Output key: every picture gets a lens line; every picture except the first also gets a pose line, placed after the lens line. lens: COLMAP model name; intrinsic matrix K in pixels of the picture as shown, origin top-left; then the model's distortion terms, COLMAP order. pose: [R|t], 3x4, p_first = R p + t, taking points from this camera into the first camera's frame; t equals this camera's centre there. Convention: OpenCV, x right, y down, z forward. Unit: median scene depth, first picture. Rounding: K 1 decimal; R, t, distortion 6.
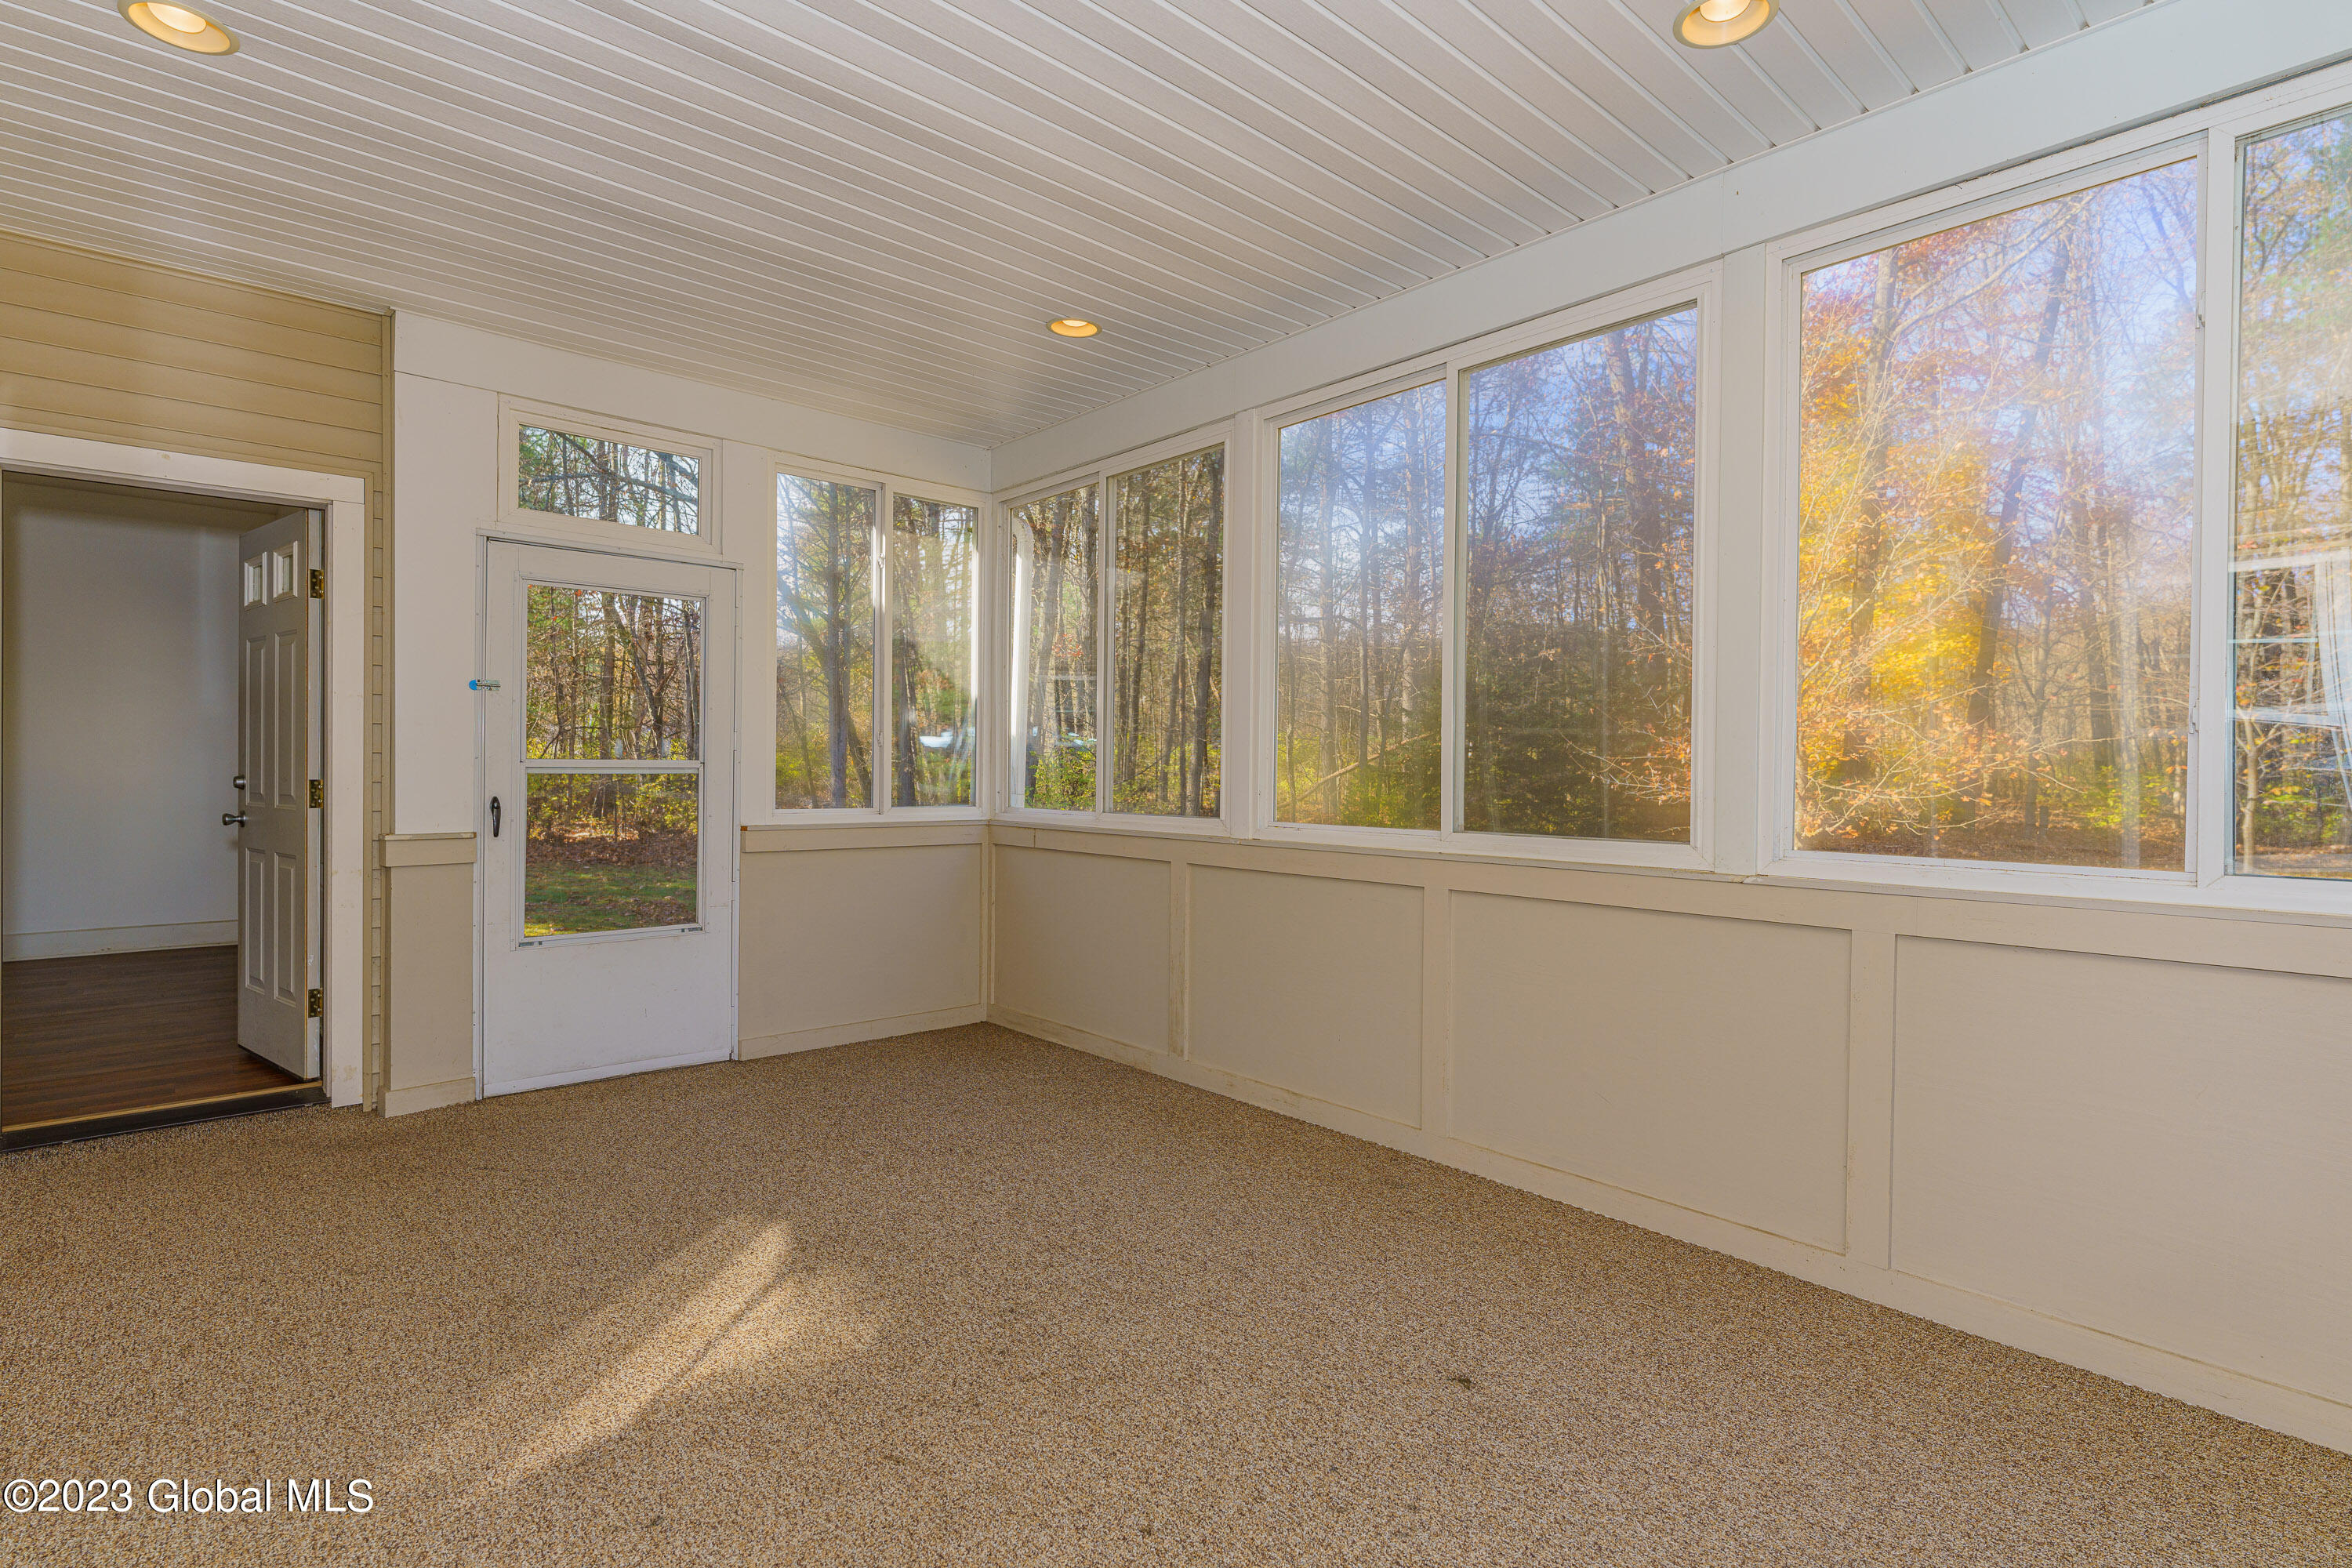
lens RADIAL K [[1126.6, 0, 1171.3], [0, 1126.6, 792.7], [0, 0, 1]] dist [0.002481, 0.000836]
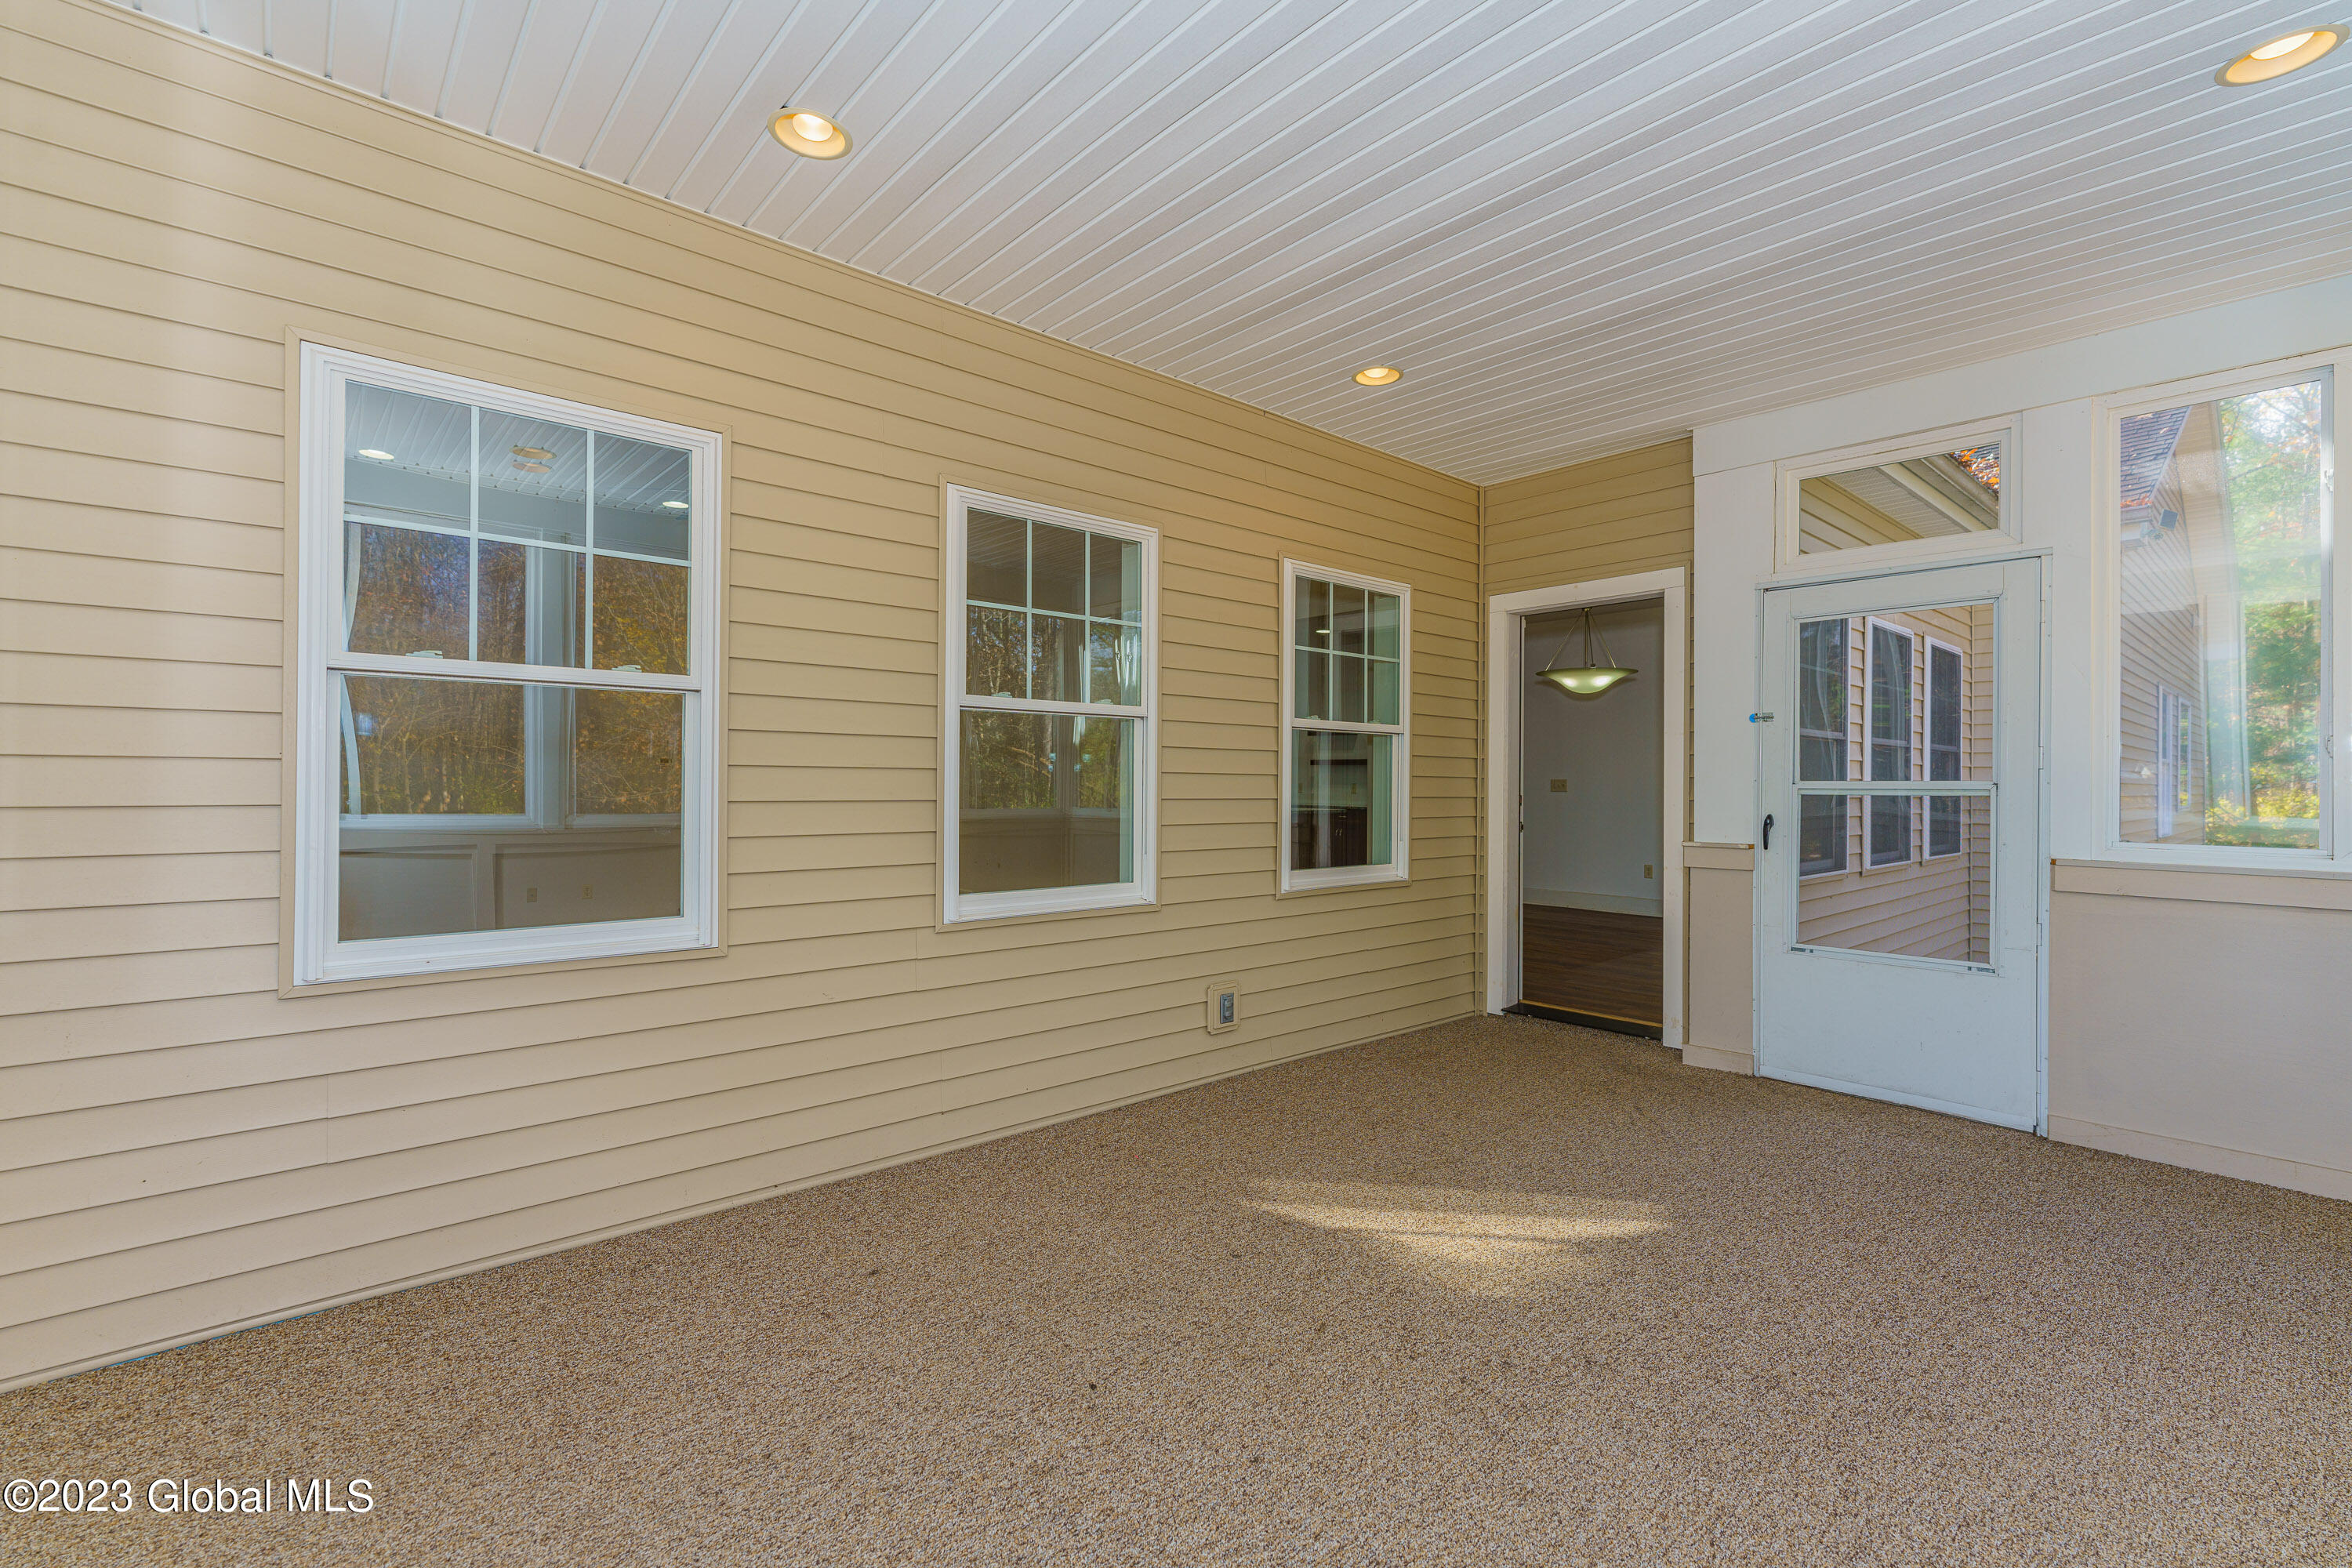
lens RADIAL K [[1038.3, 0, 1176.0], [0, 1038.3, 784.0], [0, 0, 1]] dist [-0.000549, -0.000151]
pose [[-0.000300, -0.004467, -0.999990, 0.628980], [-0.026017, 0.999652, -0.004458, -0.009495], [0.999661, 0.026015, -0.000416, 0.552665]]
